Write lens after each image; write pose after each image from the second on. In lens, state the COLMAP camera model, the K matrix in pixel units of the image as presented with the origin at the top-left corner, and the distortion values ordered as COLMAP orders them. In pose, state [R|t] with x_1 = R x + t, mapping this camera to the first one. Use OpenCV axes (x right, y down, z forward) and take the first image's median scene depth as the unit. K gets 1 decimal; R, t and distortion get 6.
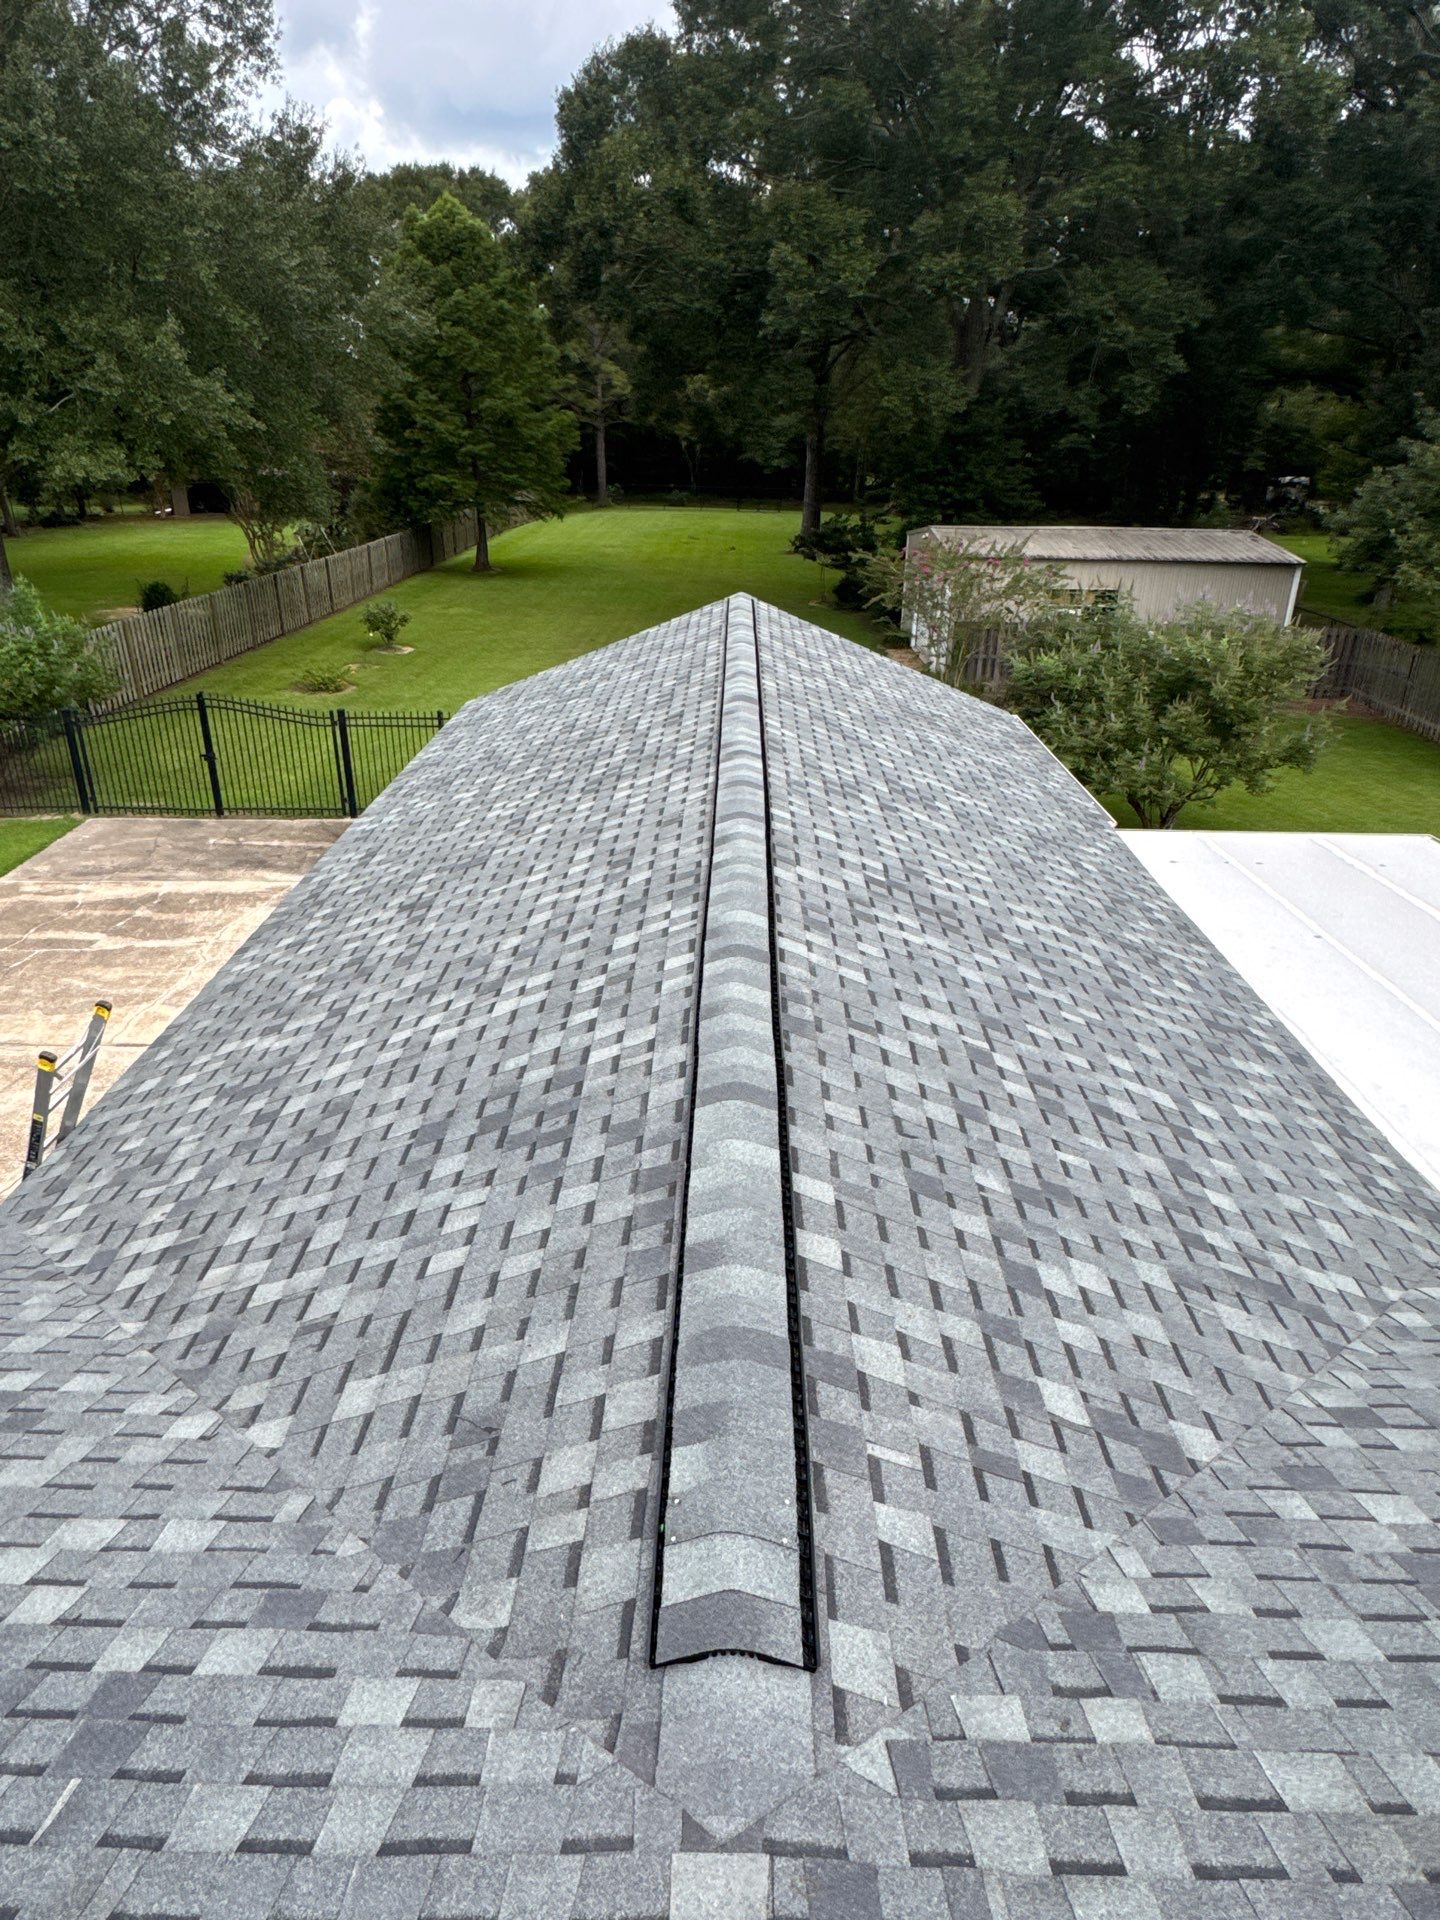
lens RADIAL K [[1399.0, 0, 720.0], [0, 1399.0, 960.0], [0, 0, 1]] dist [0.089865, -0.005442]
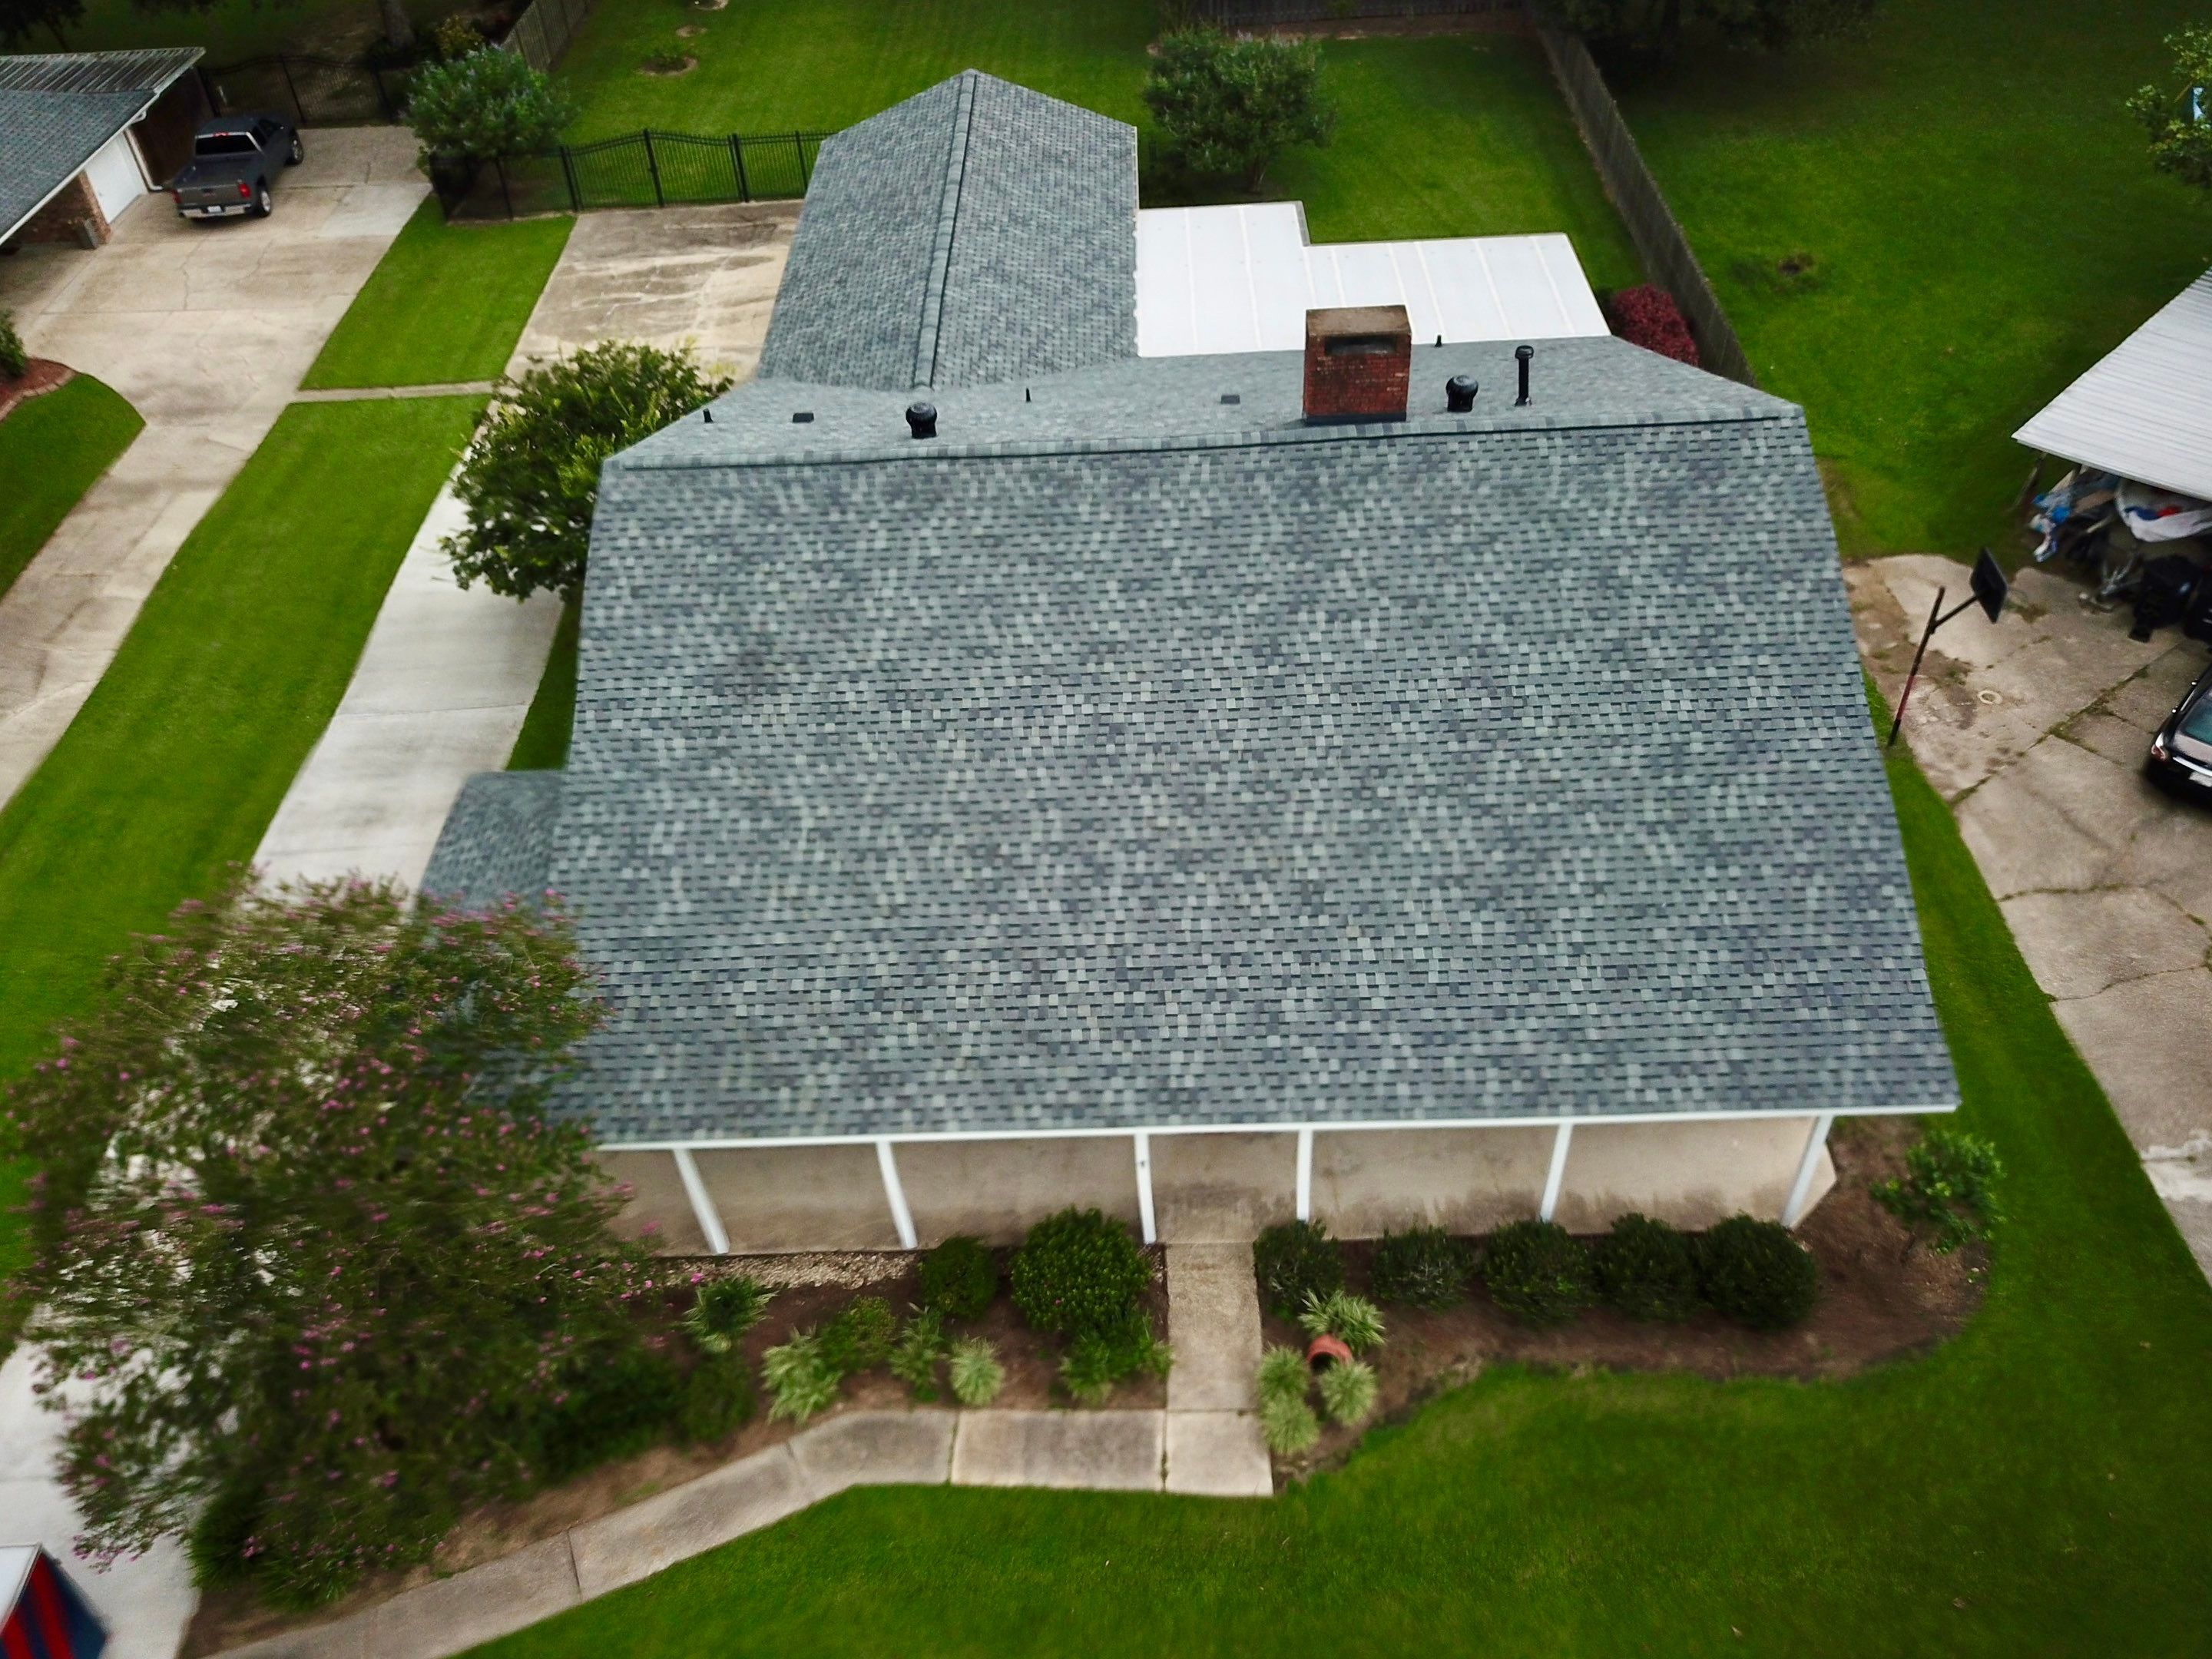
lens RADIAL K [[1772.6, 0, 1106.0], [0, 1772.6, 829.5], [0, 0, 1]] dist [0.041342, -0.009848]
pose [[0.997886, -0.063361, -0.014450, 0.152664], [0.064746, 0.950131, 0.305055, -0.023771], [-0.005599, -0.305346, 0.952225, -1.390801]]
